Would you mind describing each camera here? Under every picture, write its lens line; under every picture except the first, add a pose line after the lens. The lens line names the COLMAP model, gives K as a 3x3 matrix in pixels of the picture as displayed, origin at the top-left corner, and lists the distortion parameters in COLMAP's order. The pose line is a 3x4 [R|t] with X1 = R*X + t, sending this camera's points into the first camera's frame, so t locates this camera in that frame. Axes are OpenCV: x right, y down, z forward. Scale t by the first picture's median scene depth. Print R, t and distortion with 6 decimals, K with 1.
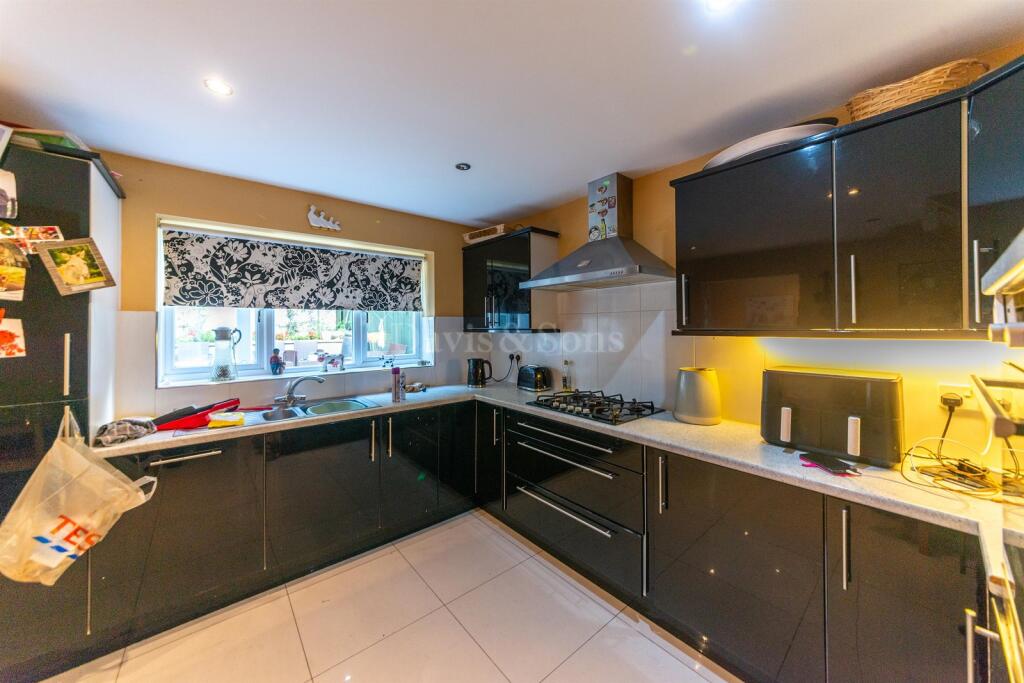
lens RADIAL K [[358.9, 0, 520.6], [0, 358.9, 320.4], [0, 0, 1]] dist [0.003278, -0.000063]
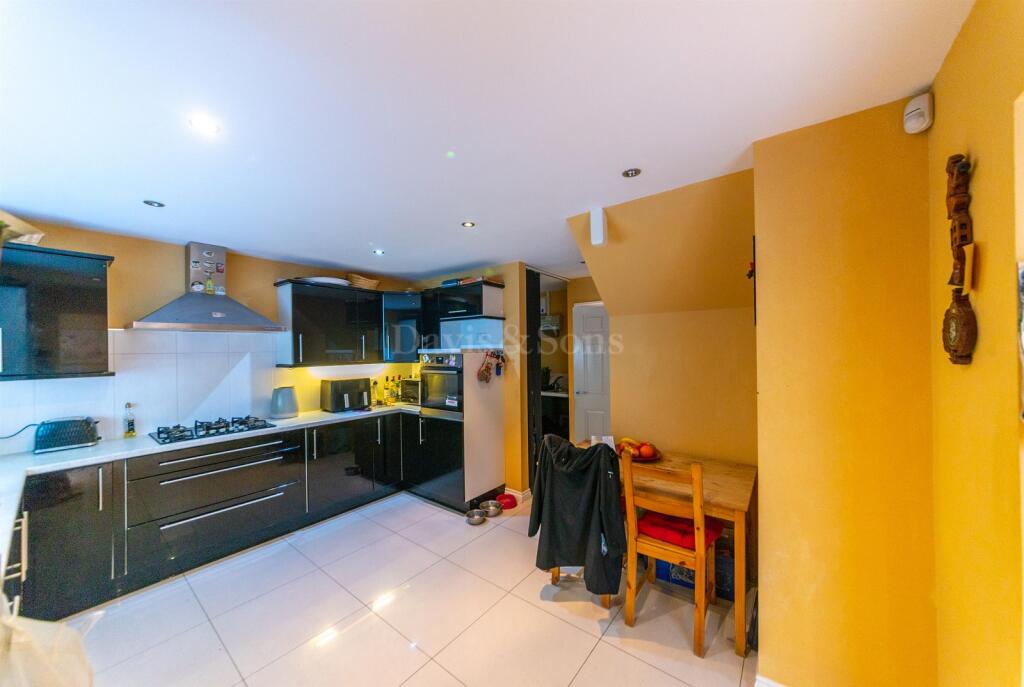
lens RADIAL K [[358.9, 0, 512.5], [0, 358.9, 346.9], [0, 0, 1]] dist [0.003278, -0.000063]
pose [[-0.221008, 0.015071, 0.975155, -1.008881], [0.000483, 0.999882, -0.015344, -0.022134], [-0.975272, -0.002920, -0.220990, 0.220385]]
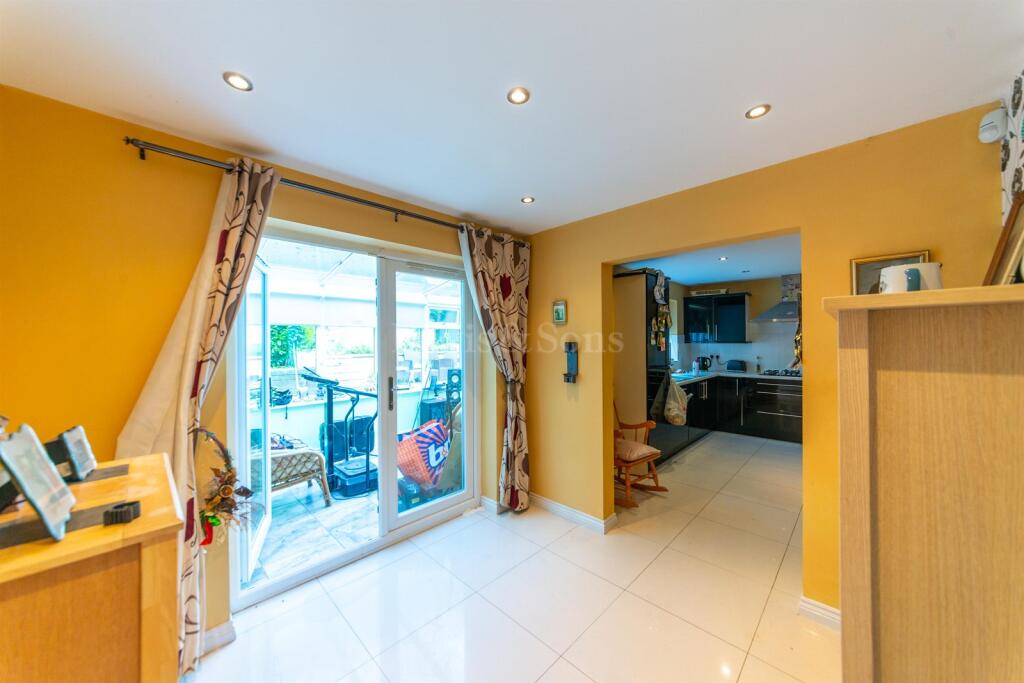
lens RADIAL K [[358.9, 0, 515.4], [0, 358.9, 339.5], [0, 0, 1]] dist [0.003278, -0.000063]
pose [[0.992989, 0.000378, 0.118202, -1.485742], [-0.002147, 0.999888, 0.014834, -0.014973], [-0.118183, -0.014983, 0.992879, -0.878281]]
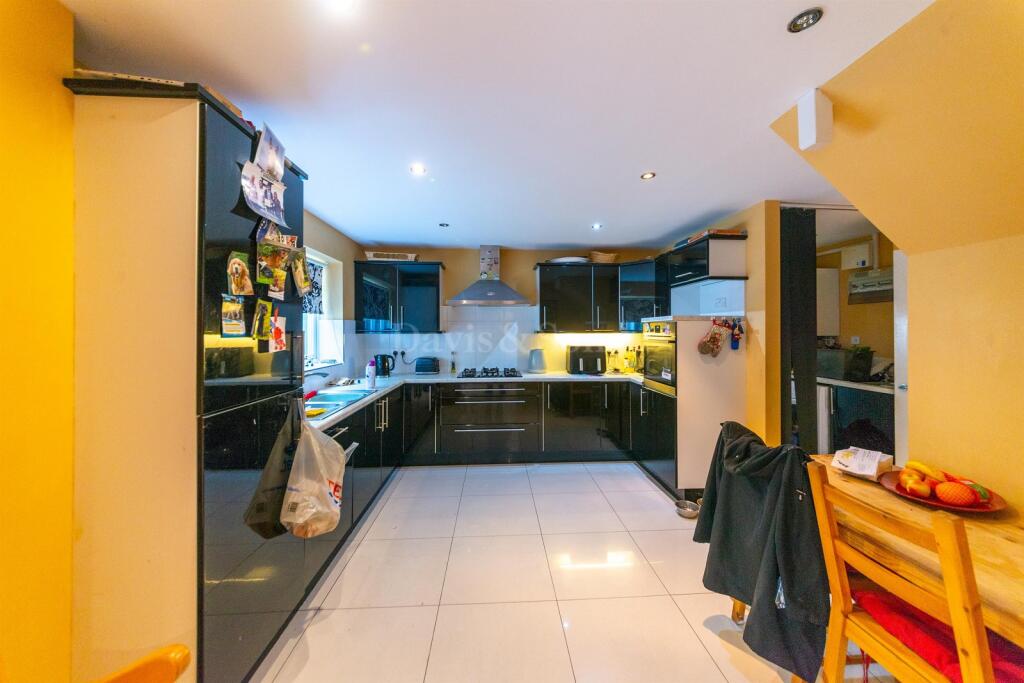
lens RADIAL K [[358.9, 0, 514.4], [0, 358.9, 327.9], [0, 0, 1]] dist [0.003278, -0.000063]
pose [[0.586909, 0.011974, 0.809564, -0.950344], [-0.014931, 0.999881, -0.003965, 0.012271], [-0.809515, -0.009760, 0.587018, -0.113204]]
